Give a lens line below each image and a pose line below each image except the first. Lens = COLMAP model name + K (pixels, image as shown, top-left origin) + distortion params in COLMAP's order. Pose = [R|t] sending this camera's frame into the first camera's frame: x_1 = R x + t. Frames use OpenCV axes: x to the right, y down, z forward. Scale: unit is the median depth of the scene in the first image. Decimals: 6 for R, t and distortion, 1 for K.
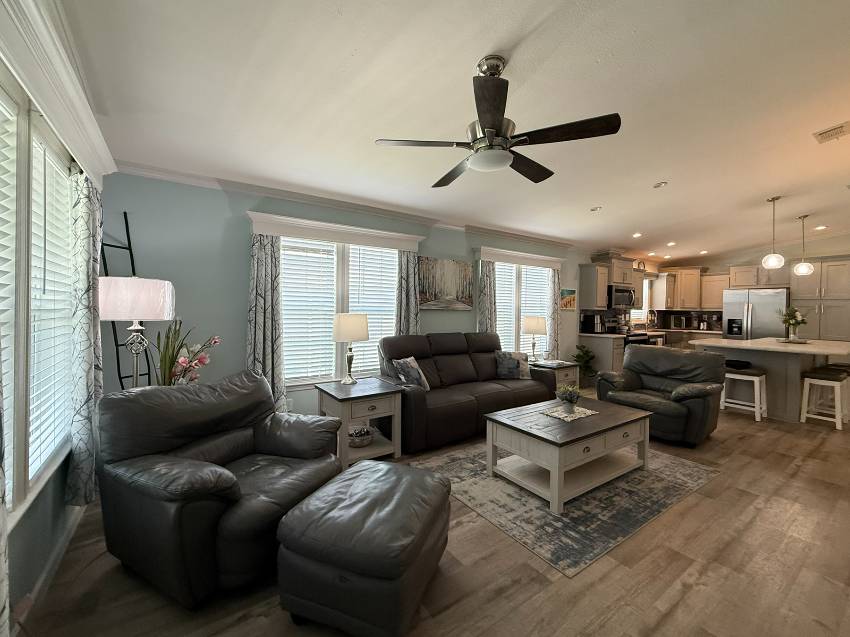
lens RADIAL K [[370.4, 0, 425.0], [0, 370.4, 318.5], [0, 0, 1]] dist [-0.000411, -0.000057]
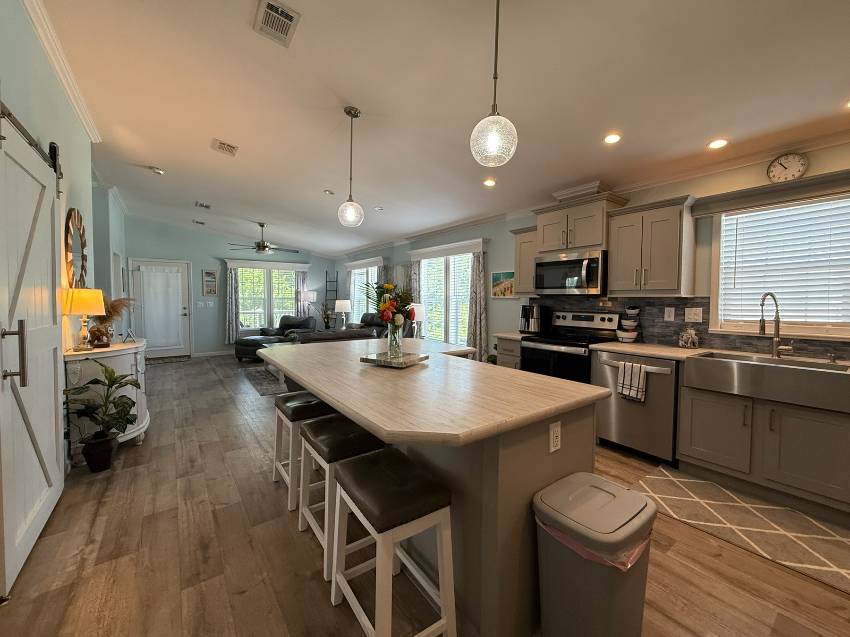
lens RADIAL K [[344.5, 0, 425.0], [0, 344.5, 318.5], [0, 0, 1]] dist [-0.000036, 0.000004]
pose [[0.031601, 0.047961, -0.998349, 1.152033], [-0.027723, 0.998506, 0.047091, -0.010870], [0.999116, 0.026189, 0.032883, 0.837235]]
